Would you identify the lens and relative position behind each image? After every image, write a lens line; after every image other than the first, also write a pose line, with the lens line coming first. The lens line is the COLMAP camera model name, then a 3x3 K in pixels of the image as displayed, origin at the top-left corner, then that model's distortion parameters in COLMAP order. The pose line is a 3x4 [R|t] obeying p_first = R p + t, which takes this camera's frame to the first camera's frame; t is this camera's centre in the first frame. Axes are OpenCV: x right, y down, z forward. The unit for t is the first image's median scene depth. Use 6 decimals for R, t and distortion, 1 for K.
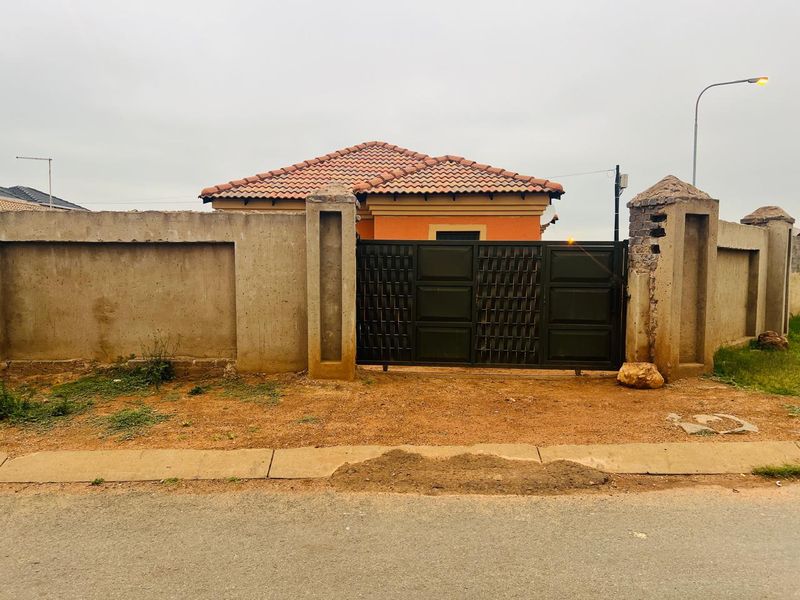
lens RADIAL K [[600.4, 0, 394.9], [0, 600.4, 304.5], [0, 0, 1]] dist [0.056835, -0.066891]
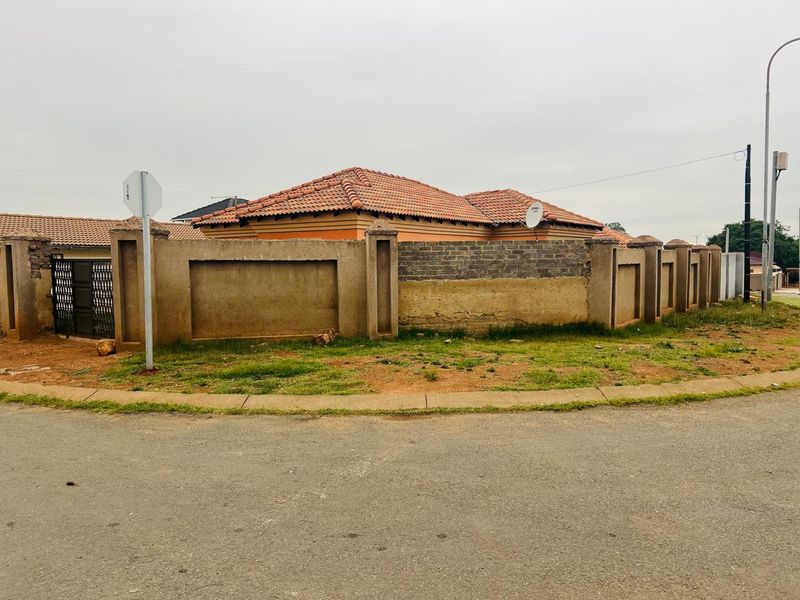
lens RADIAL K [[600.4, 0, 404.5], [0, 600.4, 305.9], [0, 0, 1]] dist [0.056835, -0.066891]
pose [[0.821944, 0.029329, -0.568813, 1.788863], [-0.027019, 0.999557, 0.012496, -0.026397], [0.568927, 0.005098, 0.822372, 0.171095]]
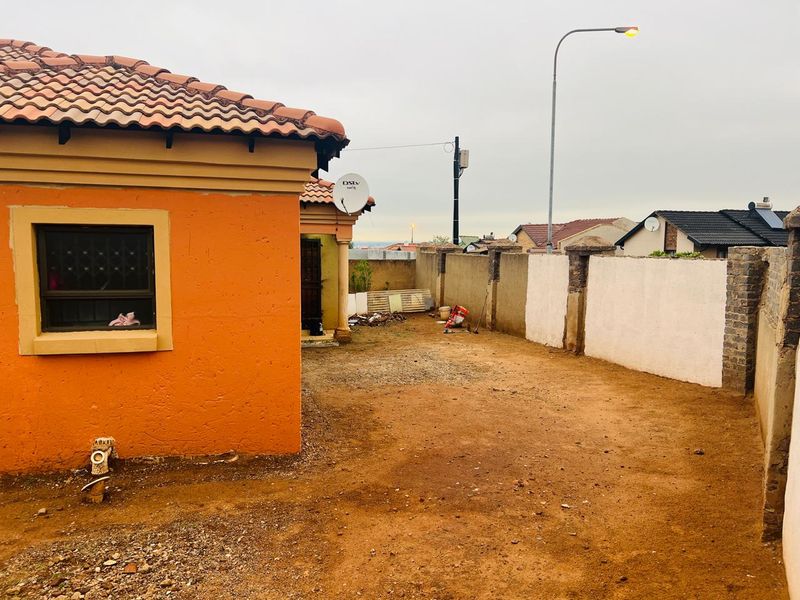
lens RADIAL K [[600.4, 0, 400.6], [0, 600.4, 305.4], [0, 0, 1]] dist [0.056835, -0.066891]
pose [[0.966085, -0.018287, 0.257576, 0.359978], [0.011006, 0.999499, 0.029682, -0.141234], [-0.257989, -0.025840, 0.965802, 1.006505]]
